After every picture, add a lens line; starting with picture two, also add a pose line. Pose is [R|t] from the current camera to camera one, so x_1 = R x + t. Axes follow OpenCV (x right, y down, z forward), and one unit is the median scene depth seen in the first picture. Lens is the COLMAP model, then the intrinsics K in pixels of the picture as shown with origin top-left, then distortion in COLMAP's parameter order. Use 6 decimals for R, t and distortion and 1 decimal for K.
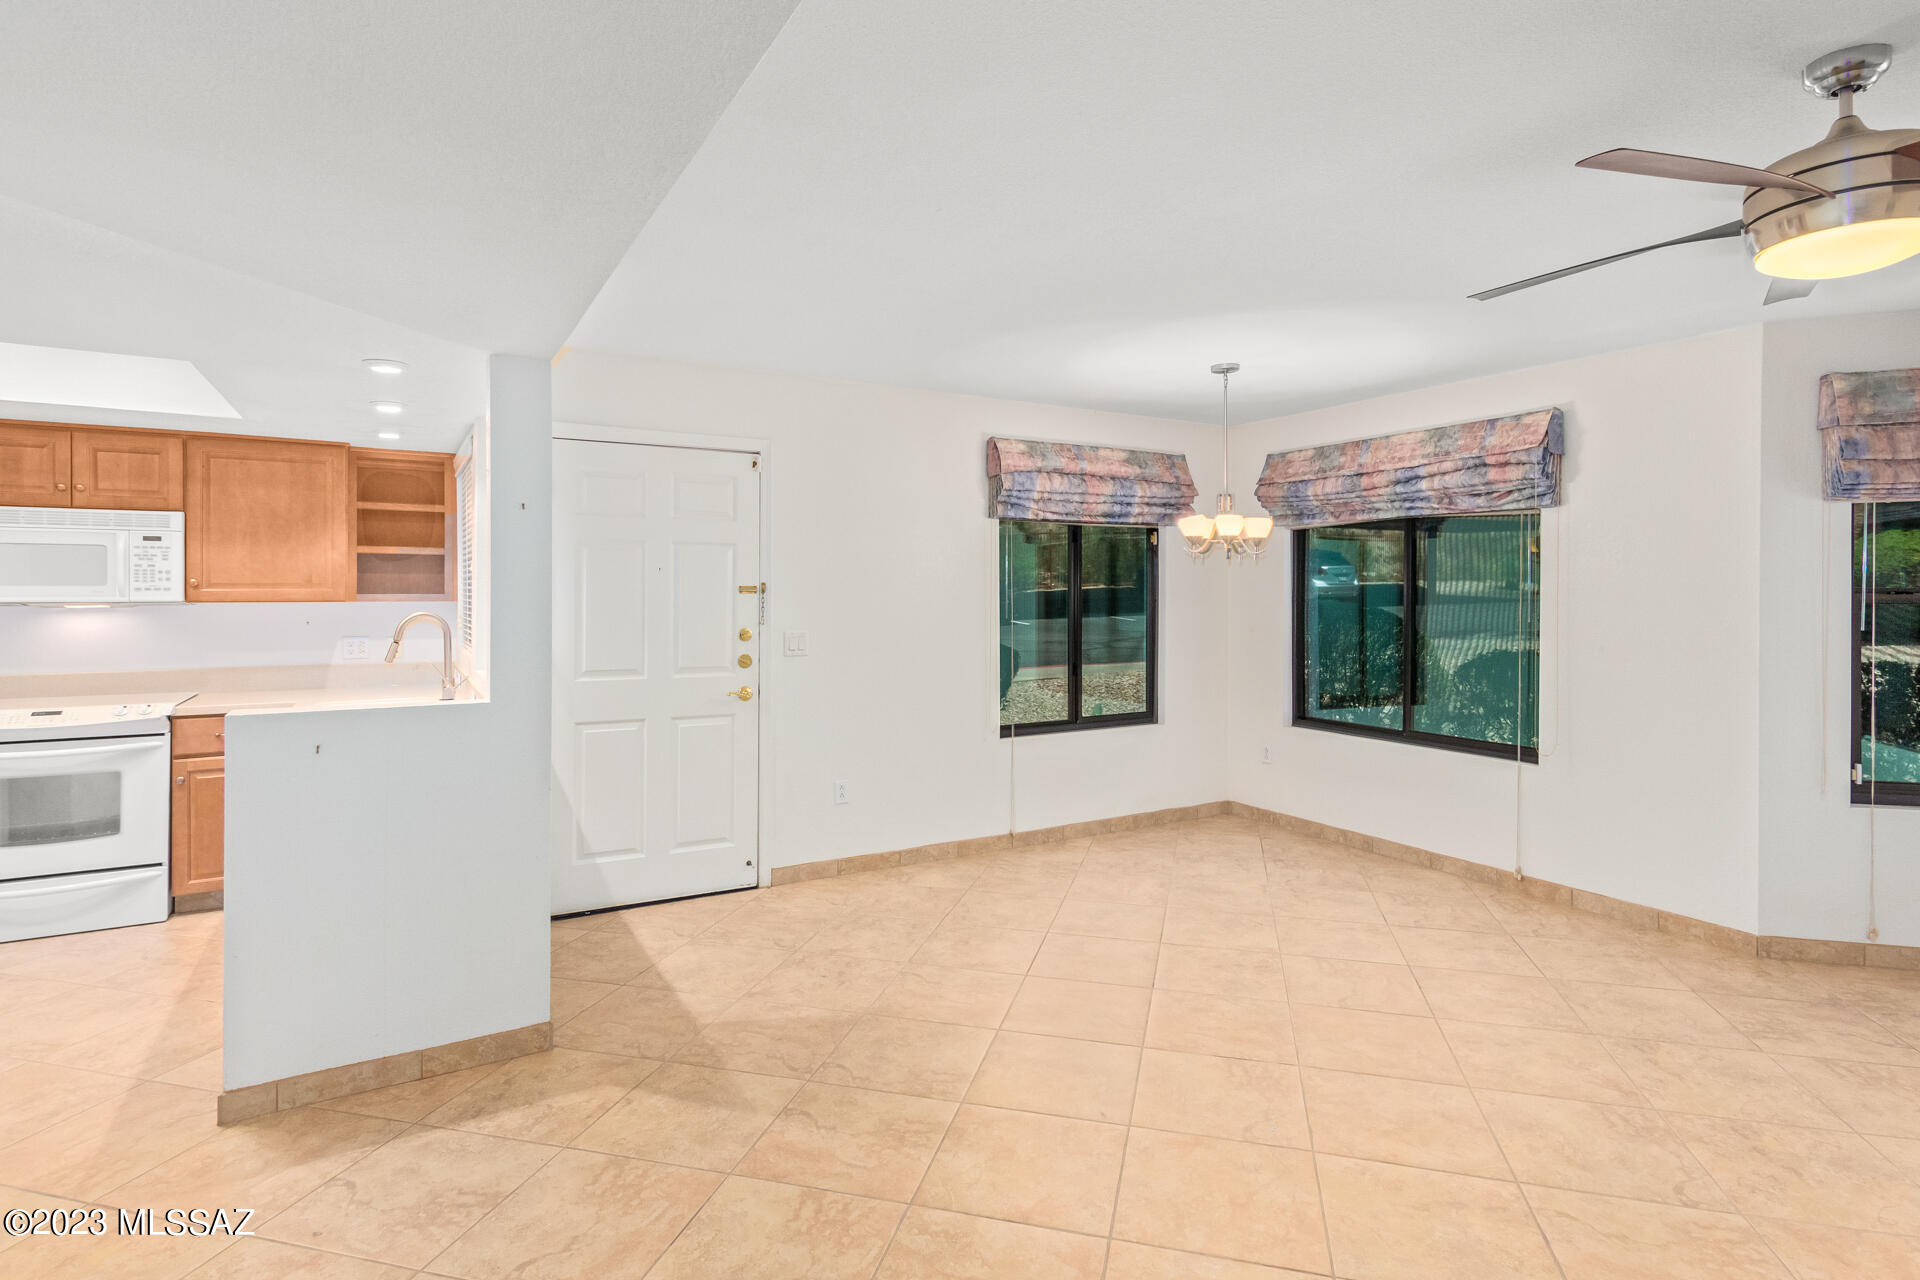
lens RADIAL K [[960.9, 0, 978.4], [0, 960.9, 593.4], [0, 0, 1]] dist [0.011727, -0.005118]
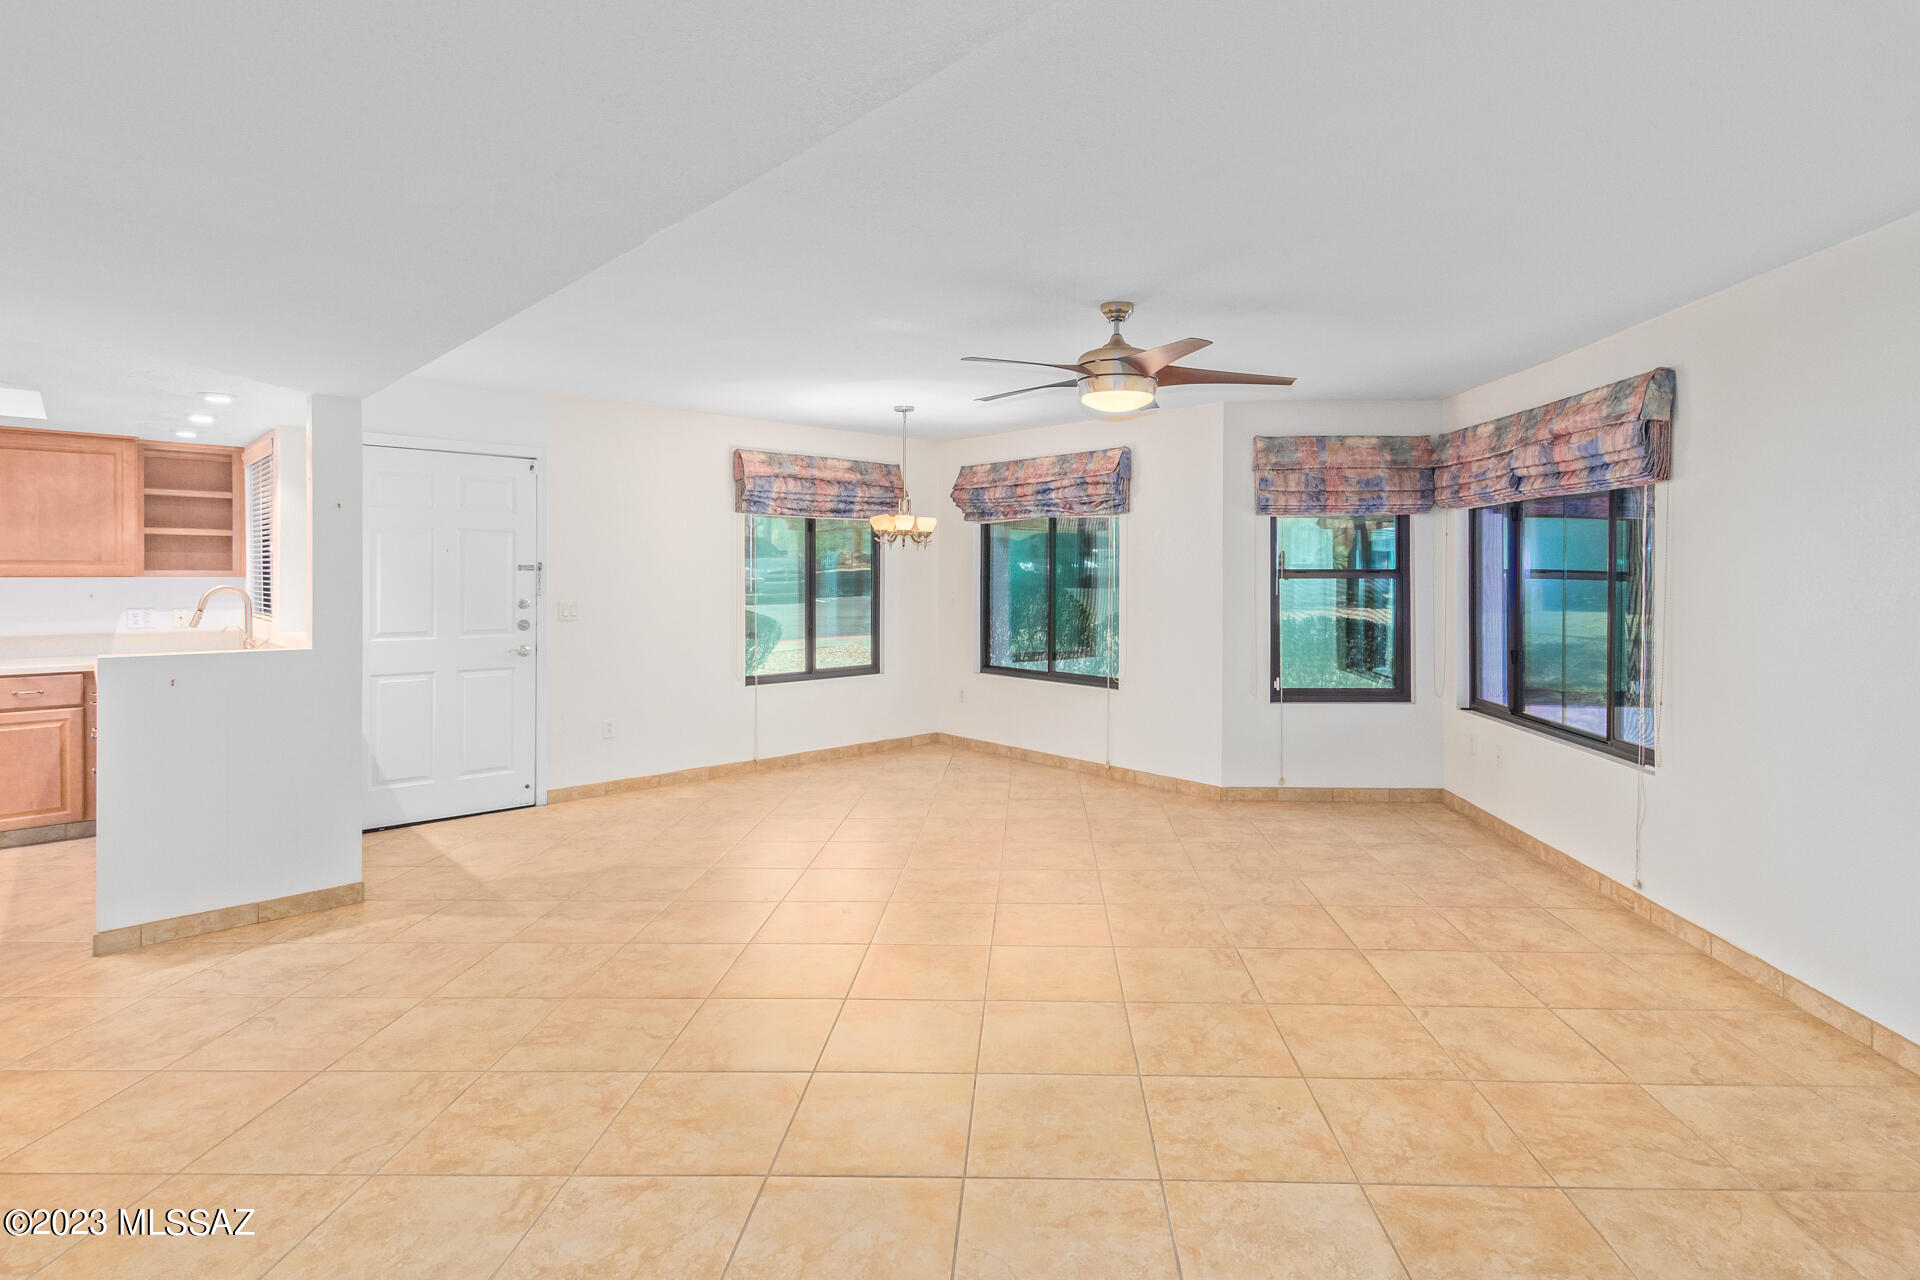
lens RADIAL K [[960.9, 0, 1035.0], [0, 960.9, 576.9], [0, 0, 1]] dist [0.011727, -0.005118]
pose [[0.971664, 0.001174, 0.236362, 0.109502], [-0.001965, 0.999993, 0.003114, 0.003152], [-0.236356, -0.003490, 0.971660, -0.381570]]
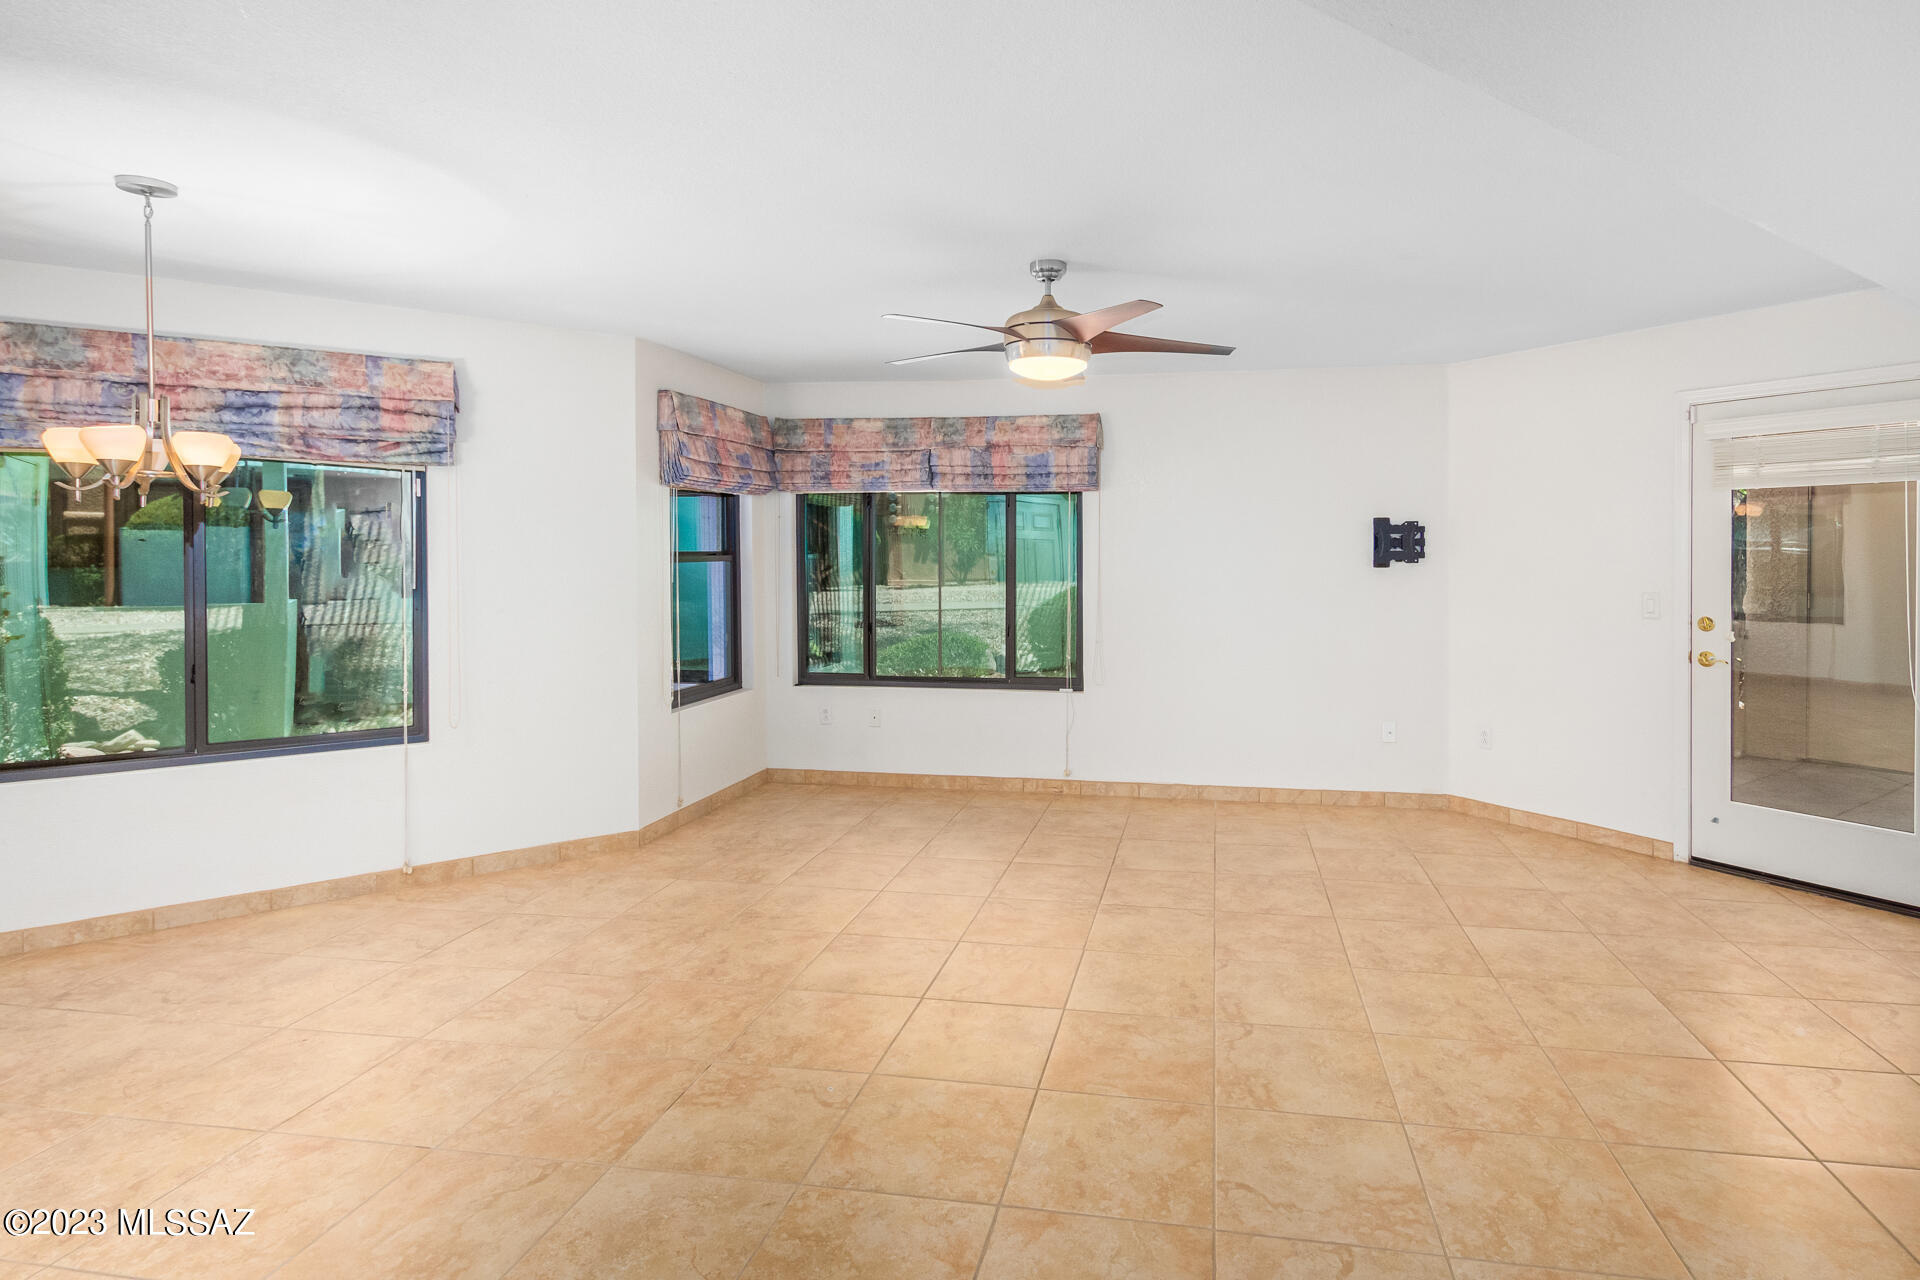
lens RADIAL K [[960.9, 0, 1046.1], [0, 960.9, 576.9], [0, 0, 1]] dist [0.011727, -0.005118]
pose [[-0.079982, -0.024206, 0.996502, -0.381489], [0.008178, 0.999656, 0.024939, 0.000780], [-0.996763, 0.010144, -0.079756, 0.470071]]
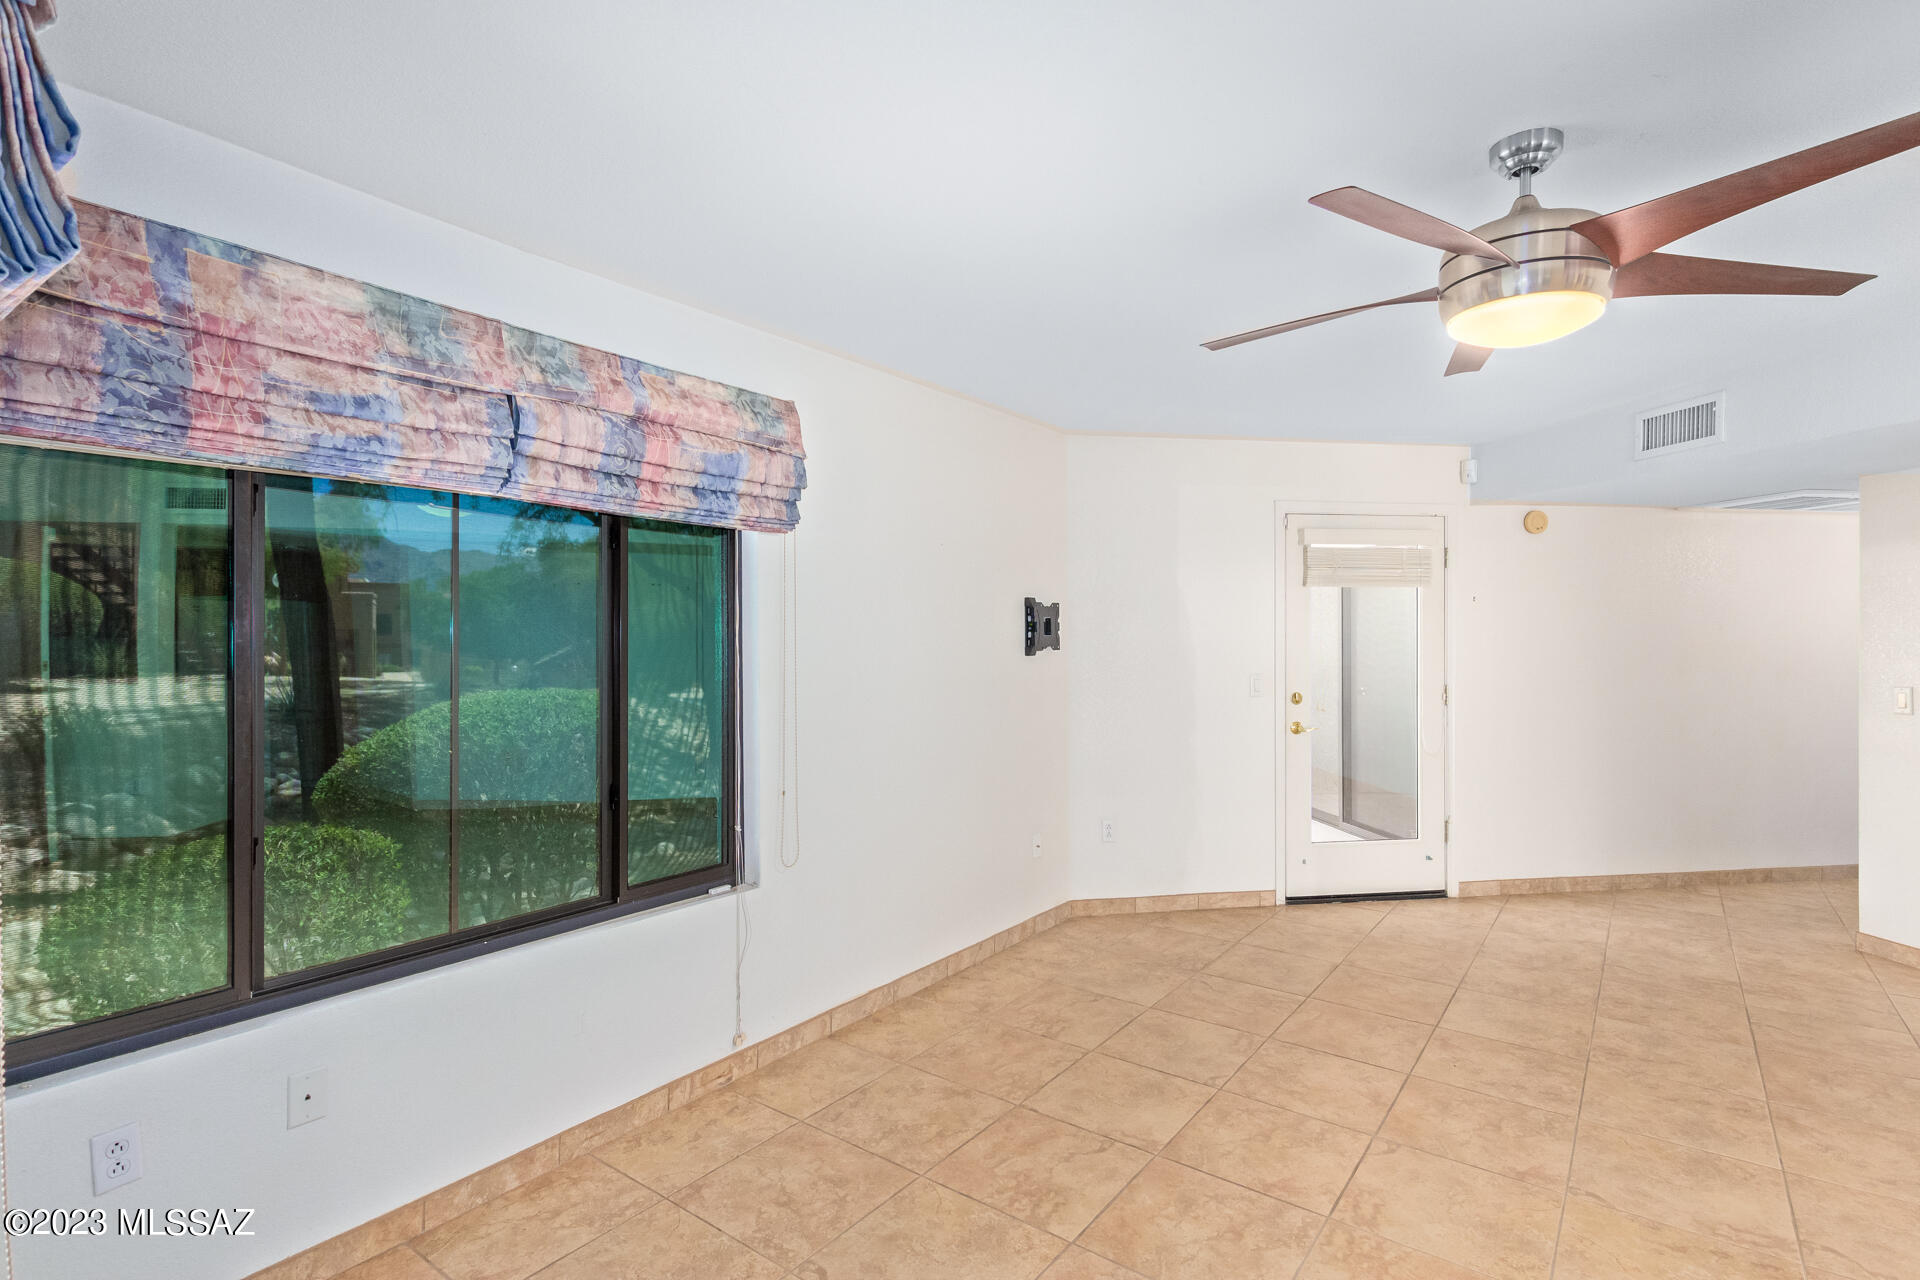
lens RADIAL K [[960.9, 0, 949.7], [0, 960.9, 648.5], [0, 0, 1]] dist [0.011727, -0.005118]
pose [[-0.923807, 0.002166, 0.382852, 0.451316], [0.009301, 0.999816, 0.016785, -0.003482], [-0.382745, 0.019067, -0.923657, 0.914979]]
